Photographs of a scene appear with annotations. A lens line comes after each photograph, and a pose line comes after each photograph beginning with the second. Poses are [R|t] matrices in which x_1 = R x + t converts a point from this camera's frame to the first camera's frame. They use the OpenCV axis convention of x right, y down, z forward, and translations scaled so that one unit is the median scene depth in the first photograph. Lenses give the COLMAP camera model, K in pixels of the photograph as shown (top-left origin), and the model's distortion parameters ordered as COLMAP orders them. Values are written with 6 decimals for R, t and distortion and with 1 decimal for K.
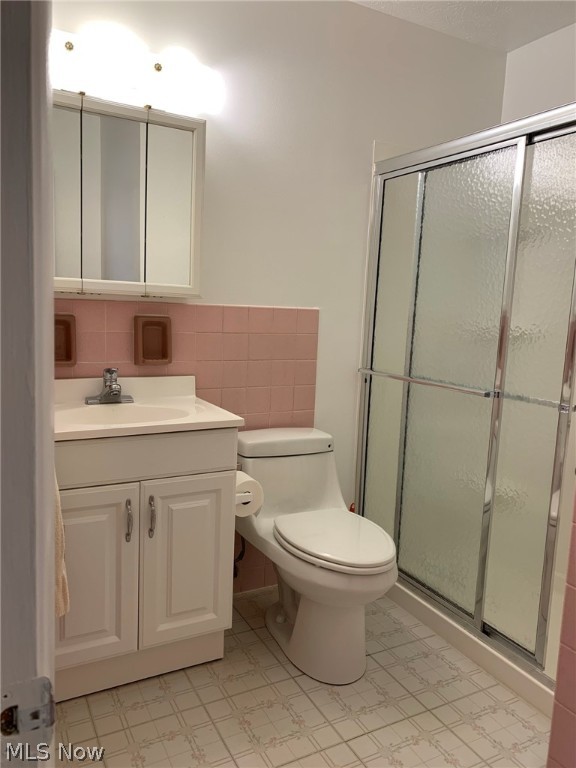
lens RADIAL K [[591.2, 0, 285.3], [0, 591.2, 375.8], [0, 0, 1]] dist [0.017015, -0.007889]
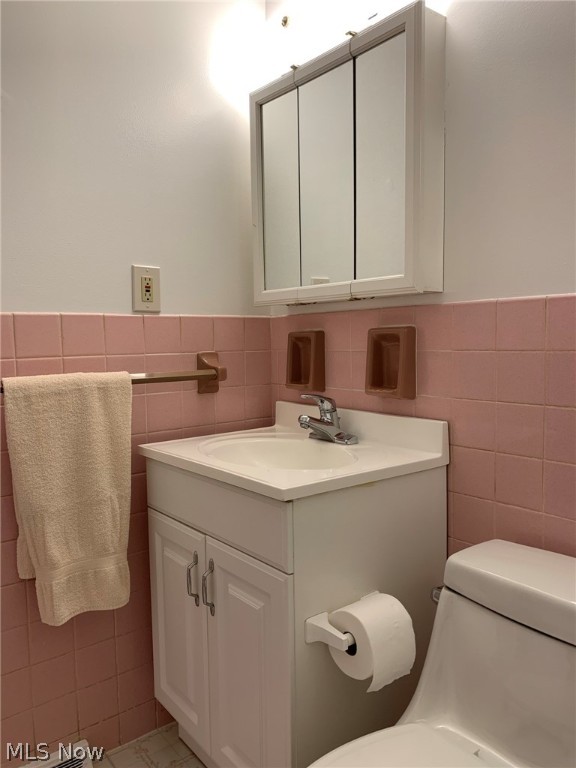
lens RADIAL K [[591.2, 0, 285.3], [0, 591.2, 375.8], [0, 0, 1]] dist [0.017015, -0.007889]
pose [[0.171318, 0.022106, -0.984968, 0.384062], [-0.098209, 0.995152, 0.005253, -0.031686], [0.980309, 0.095833, 0.172658, 0.679279]]
